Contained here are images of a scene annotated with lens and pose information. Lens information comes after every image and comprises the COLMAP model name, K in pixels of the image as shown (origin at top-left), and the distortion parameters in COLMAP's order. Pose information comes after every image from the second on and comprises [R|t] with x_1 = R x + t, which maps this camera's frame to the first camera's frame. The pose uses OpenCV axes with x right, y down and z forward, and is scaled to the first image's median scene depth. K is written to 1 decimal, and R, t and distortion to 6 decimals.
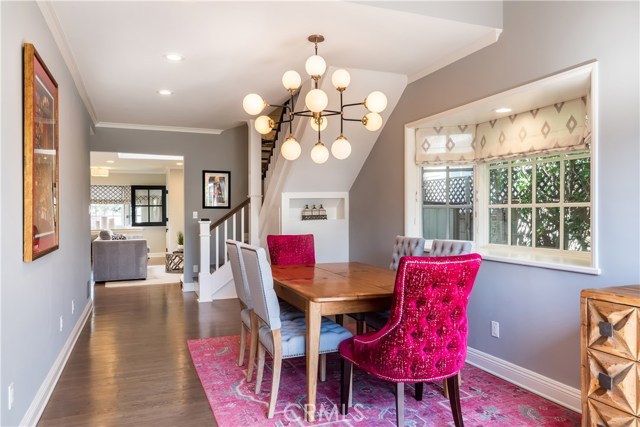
lens RADIAL K [[461.3, 0, 320.0], [0, 461.3, 213.5], [0, 0, 1]] dist [0.058427, 0.000186]
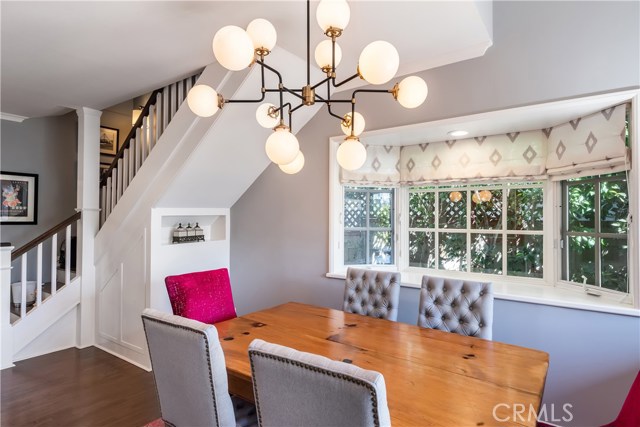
lens RADIAL K [[348.1, 0, 320.0], [0, 348.1, 213.5], [0, 0, 1]] dist [0.044069, -0.032558]
pose [[0.839502, 0.015261, 0.543142, -0.204592], [-0.006232, 0.999810, -0.018461, -0.034695], [-0.543320, 0.012113, 0.839438, 0.471469]]
